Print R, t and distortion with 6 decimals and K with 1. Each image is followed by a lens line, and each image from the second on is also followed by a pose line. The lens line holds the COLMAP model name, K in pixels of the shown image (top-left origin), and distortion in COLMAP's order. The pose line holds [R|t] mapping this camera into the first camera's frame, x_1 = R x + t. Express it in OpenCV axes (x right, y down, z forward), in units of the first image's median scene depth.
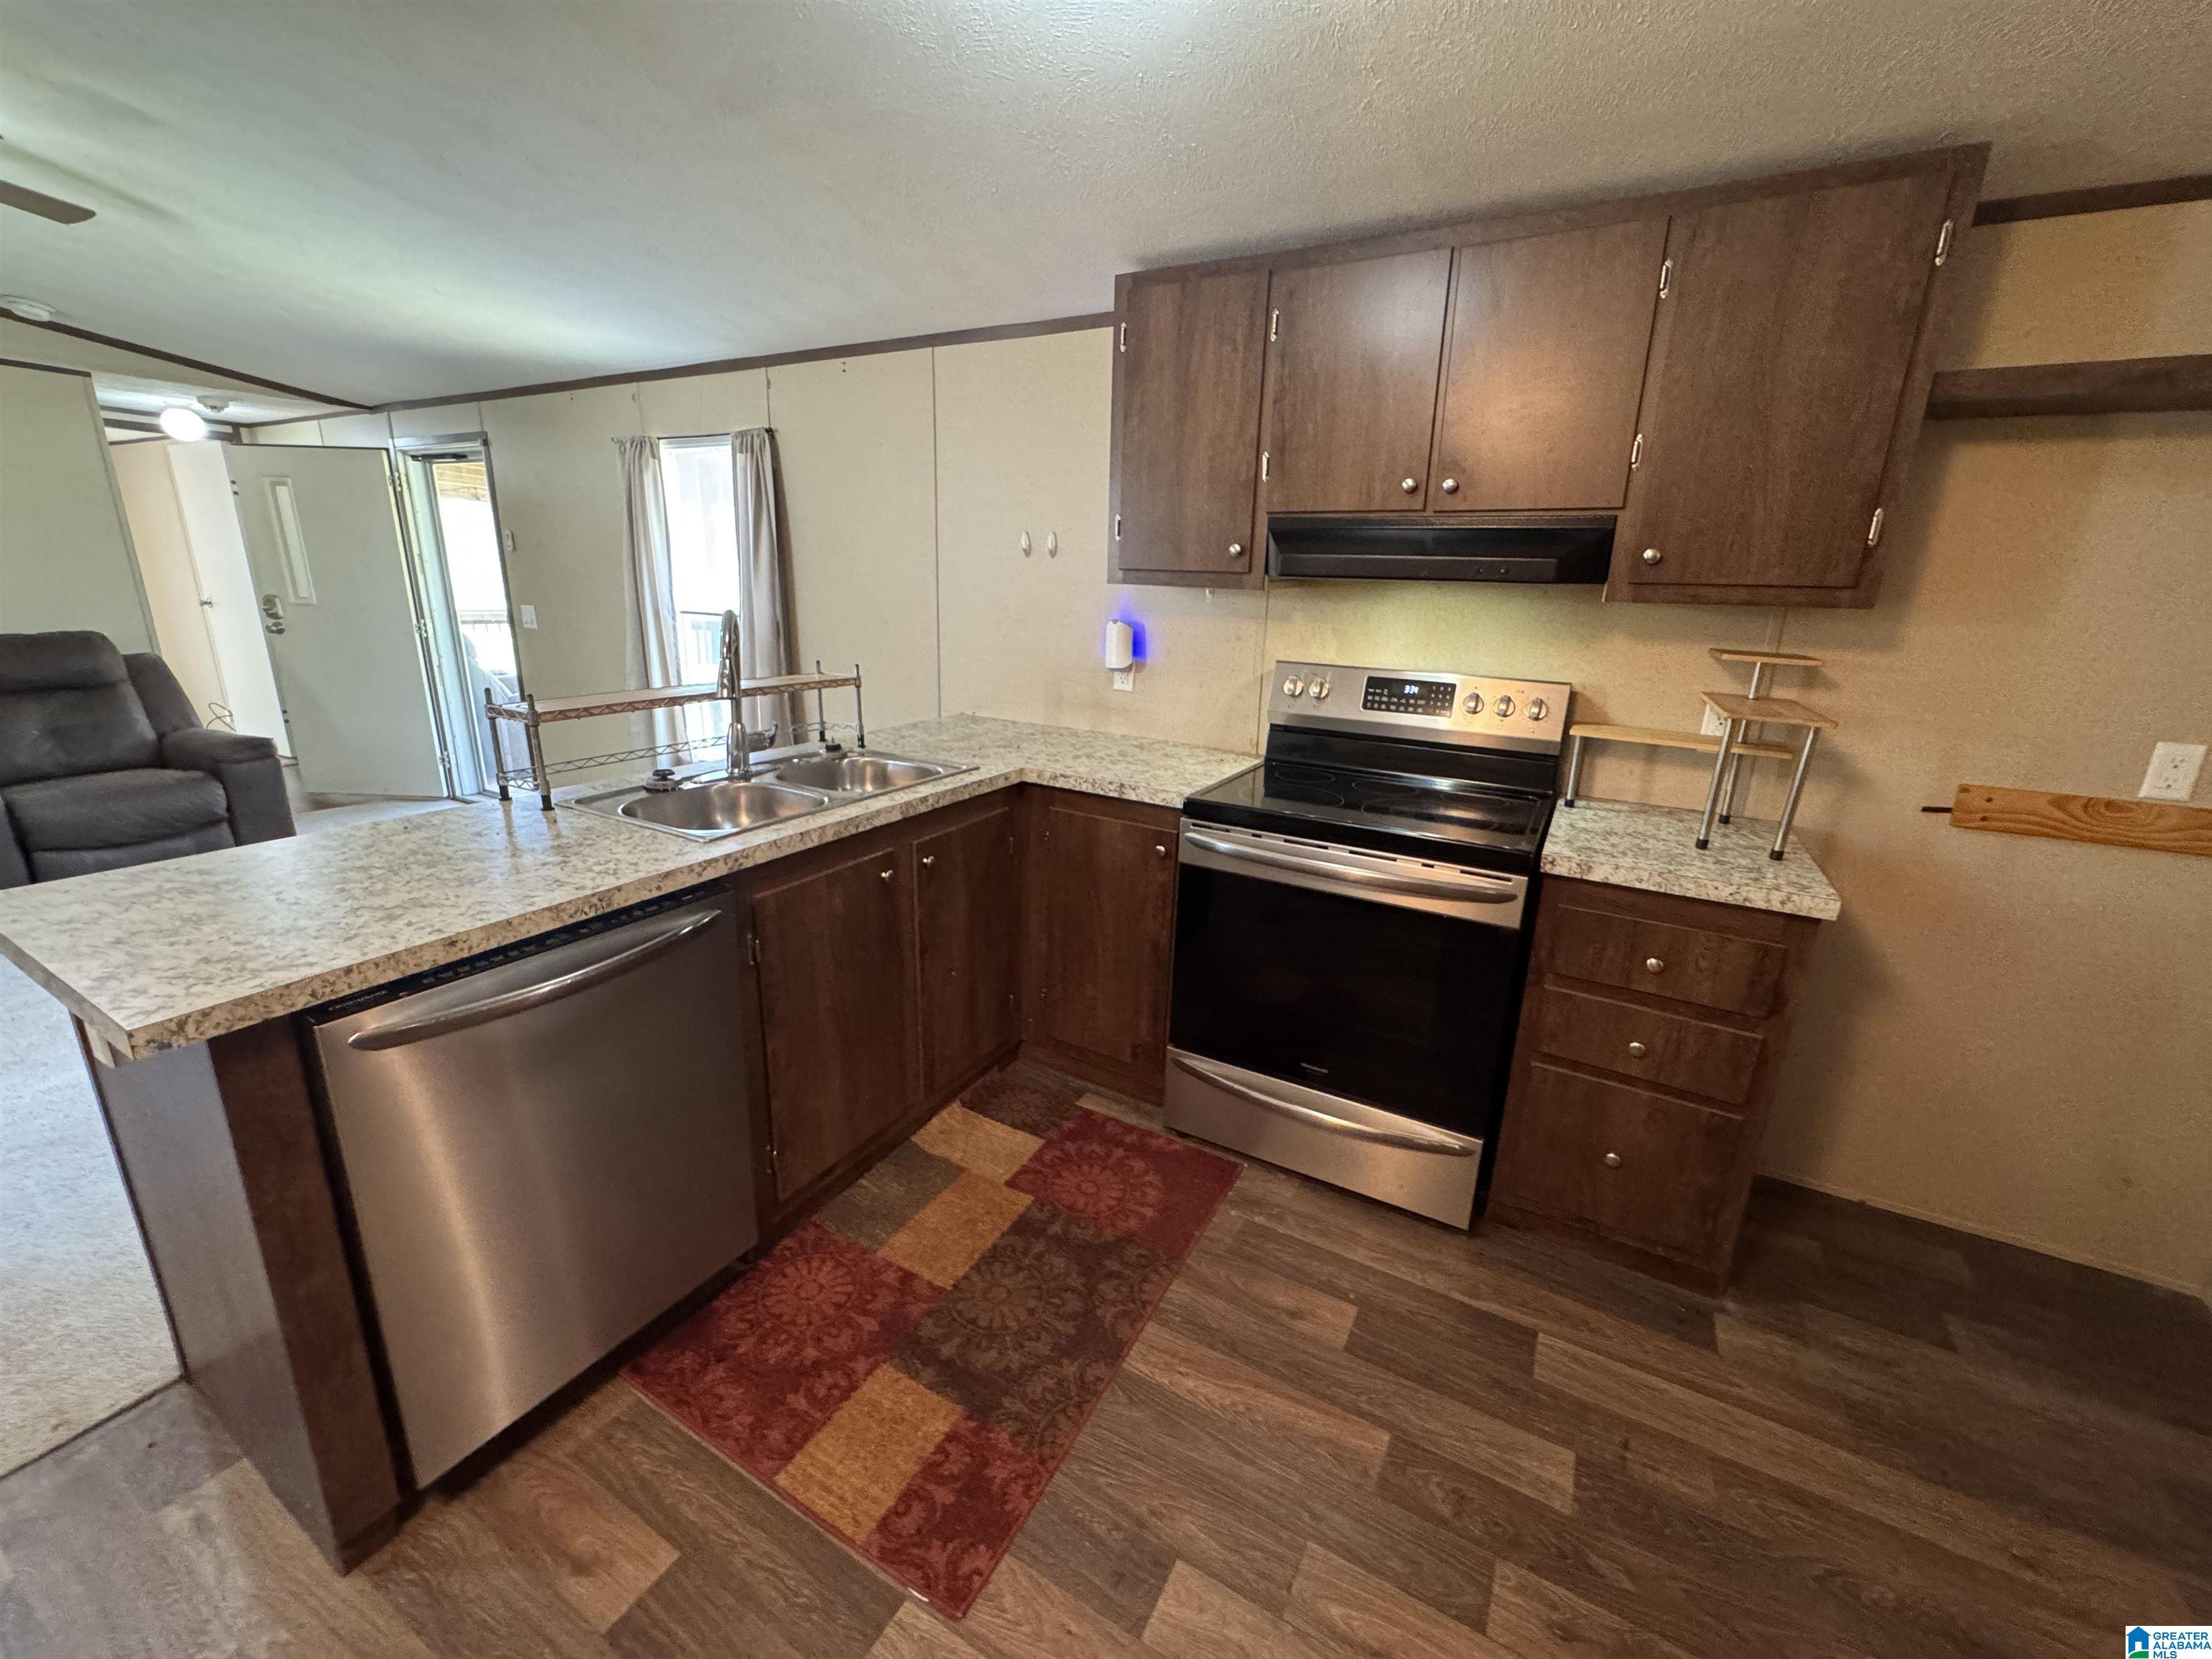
lens RADIAL K [[883.0, 0, 1104.9], [0, 883.0, 821.8], [0, 0, 1]] dist [-0.002217, 0.000367]
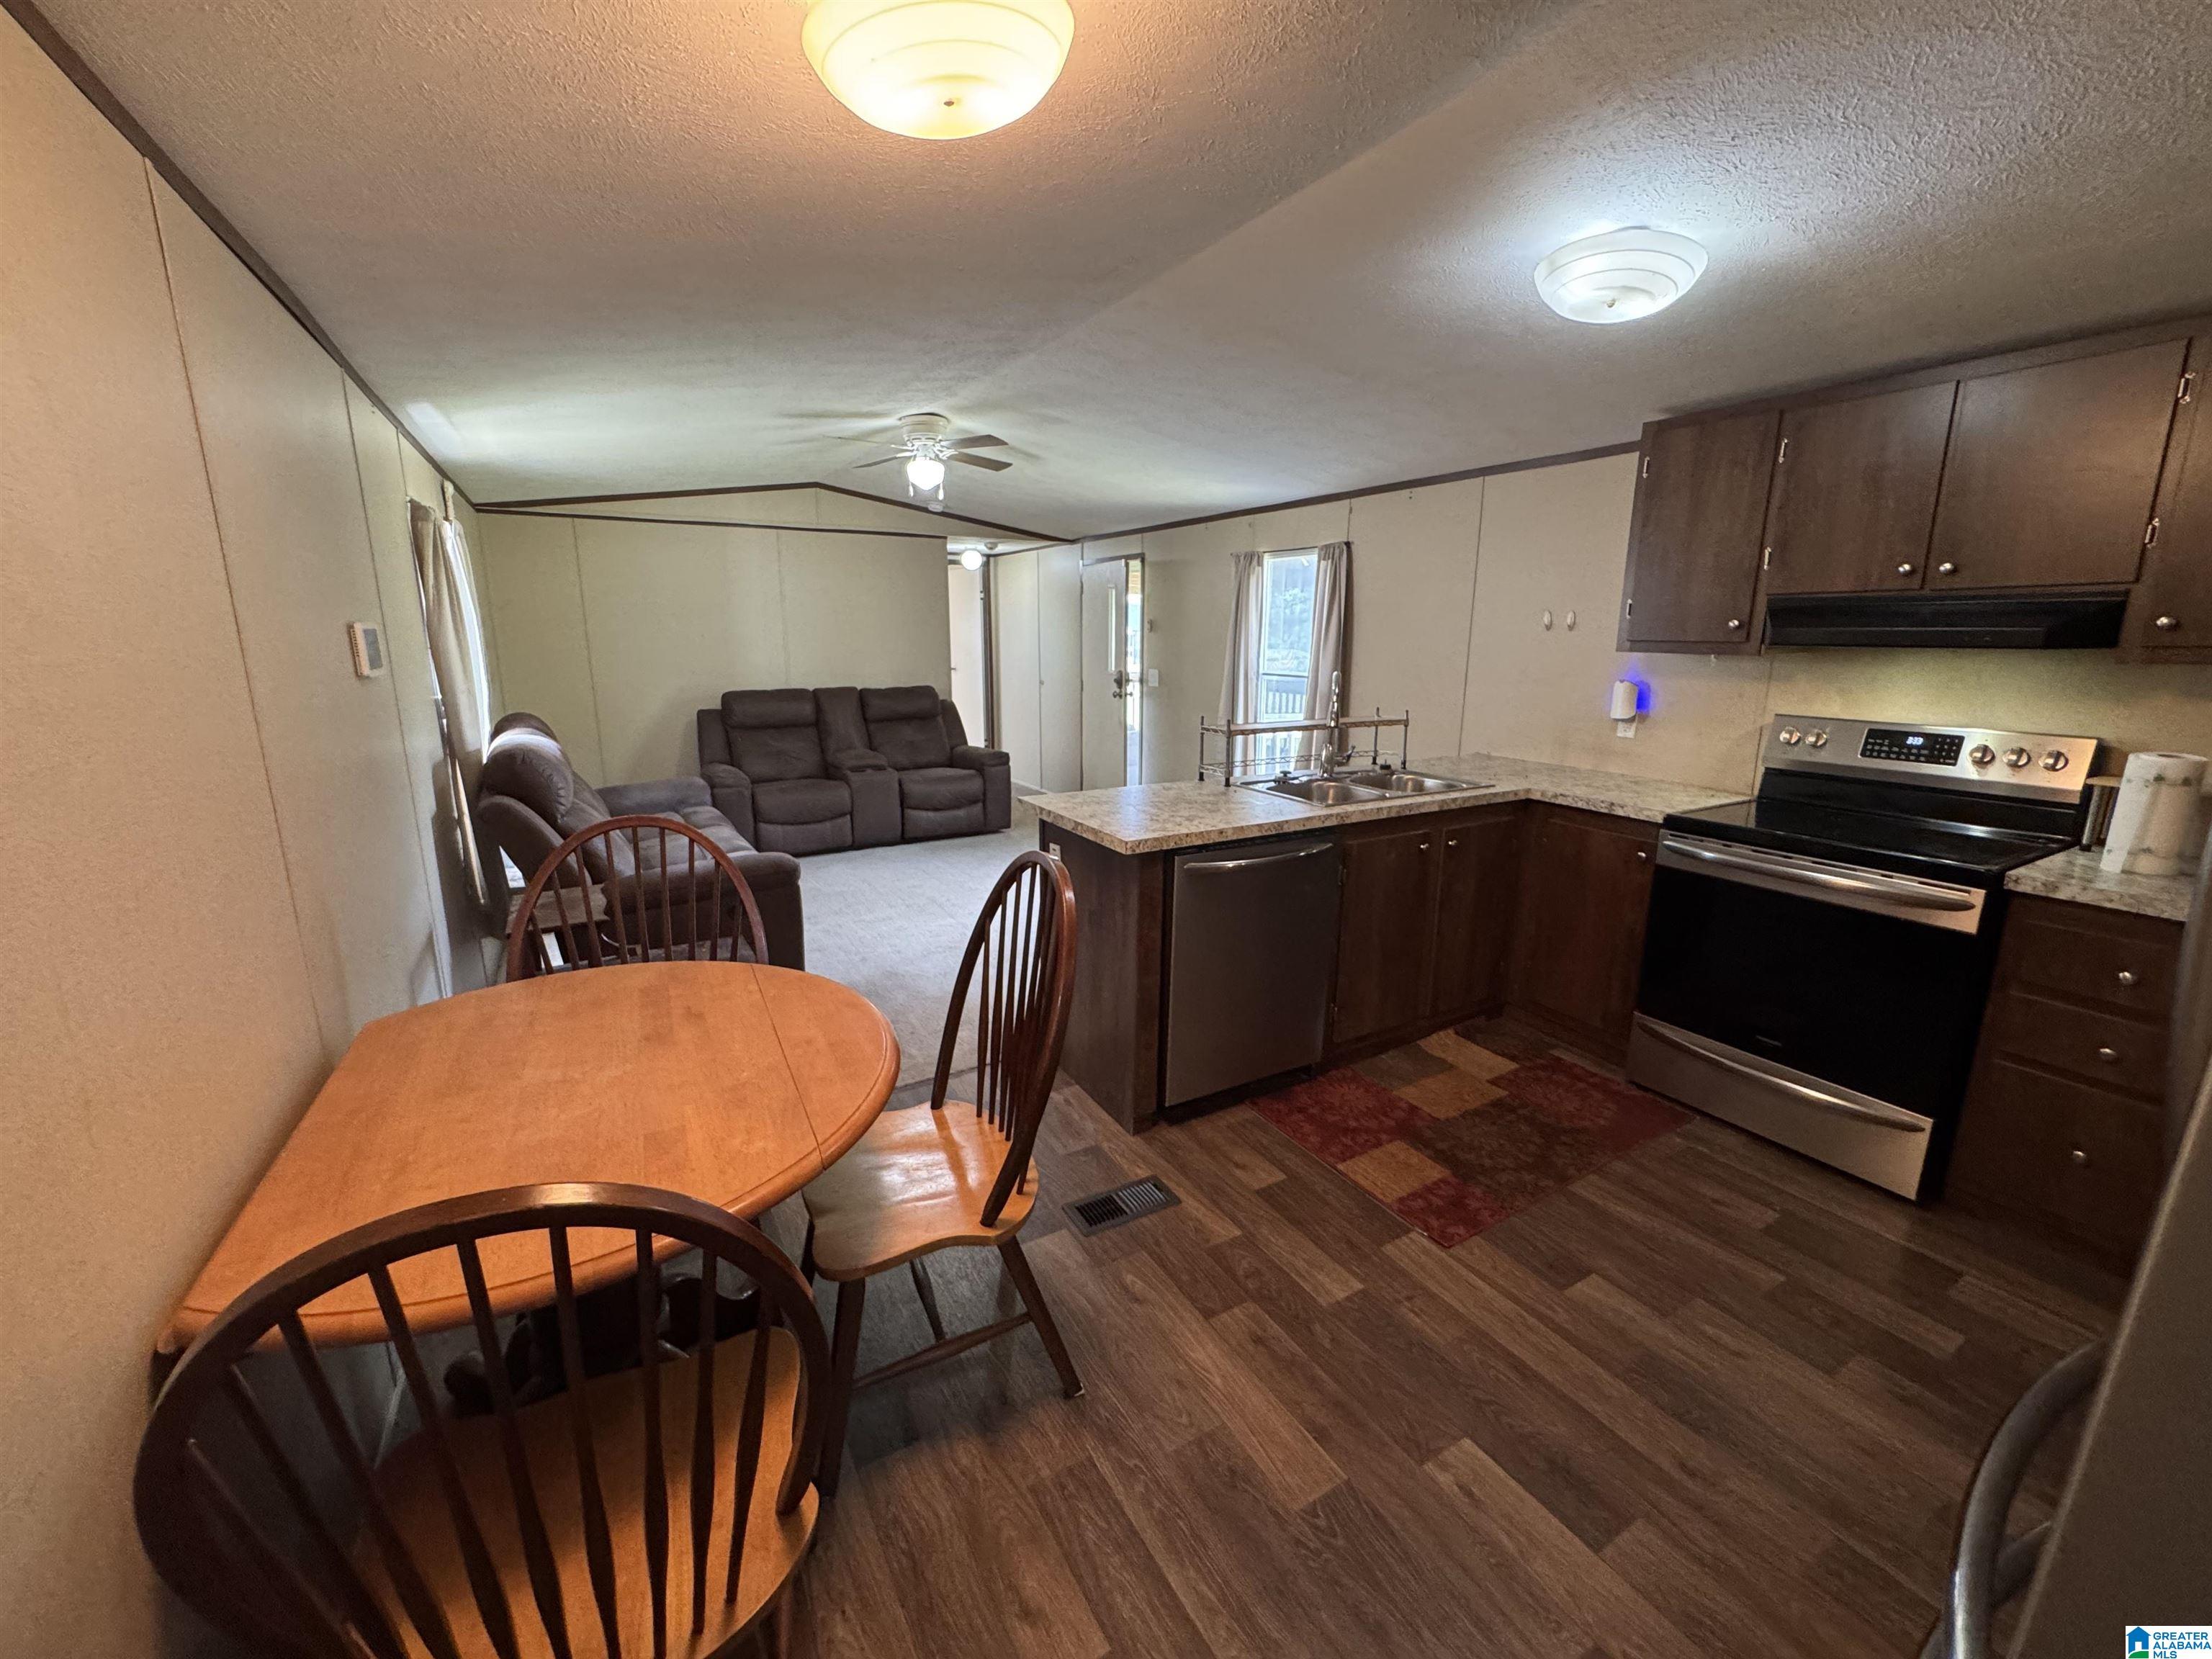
lens RADIAL K [[883.0, 0, 1104.9], [0, 883.0, 821.8], [0, 0, 1]] dist [-0.002217, 0.000367]
pose [[0.859098, 0.082736, -0.505079, 0.037431], [-0.116672, 0.992523, -0.035866, 0.123278], [0.498335, 0.089741, 0.862328, -0.517317]]
